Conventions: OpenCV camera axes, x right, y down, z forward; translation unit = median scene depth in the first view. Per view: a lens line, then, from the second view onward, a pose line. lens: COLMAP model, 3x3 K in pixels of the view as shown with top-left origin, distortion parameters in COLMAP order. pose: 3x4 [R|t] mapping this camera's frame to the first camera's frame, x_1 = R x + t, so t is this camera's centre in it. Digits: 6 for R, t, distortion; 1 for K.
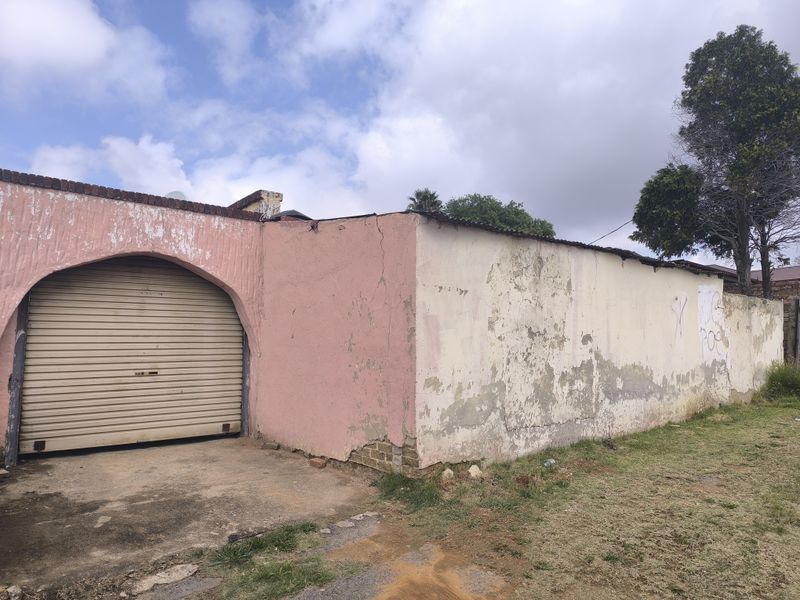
lens RADIAL K [[588.5, 0, 408.7], [0, 588.5, 296.8], [0, 0, 1]] dist [0.052729, -0.054292]
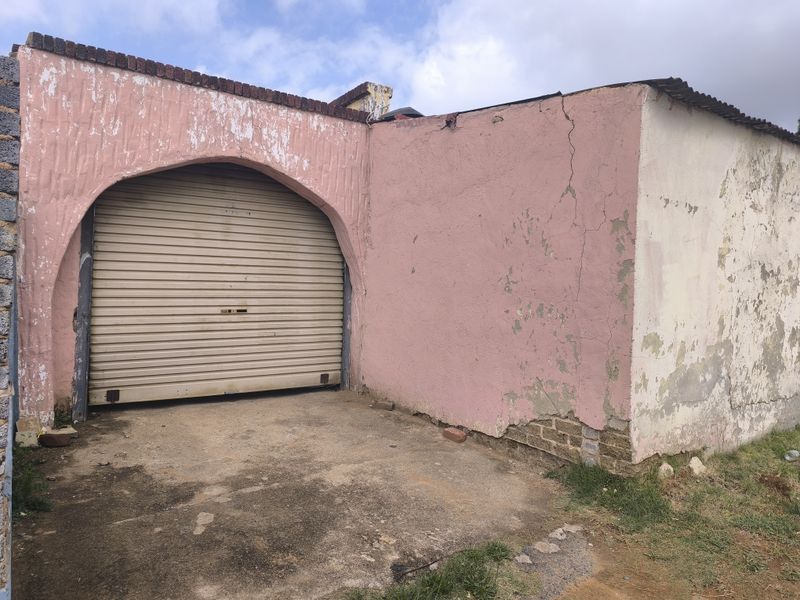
lens RADIAL K [[588.5, 0, 395.4], [0, 588.5, 299.0], [0, 0, 1]] dist [0.052729, -0.054292]
pose [[0.994618, 0.028299, -0.099675, -0.160863], [-0.017603, 0.994146, 0.106598, 0.025389], [0.102108, -0.104269, 0.989294, 0.253873]]
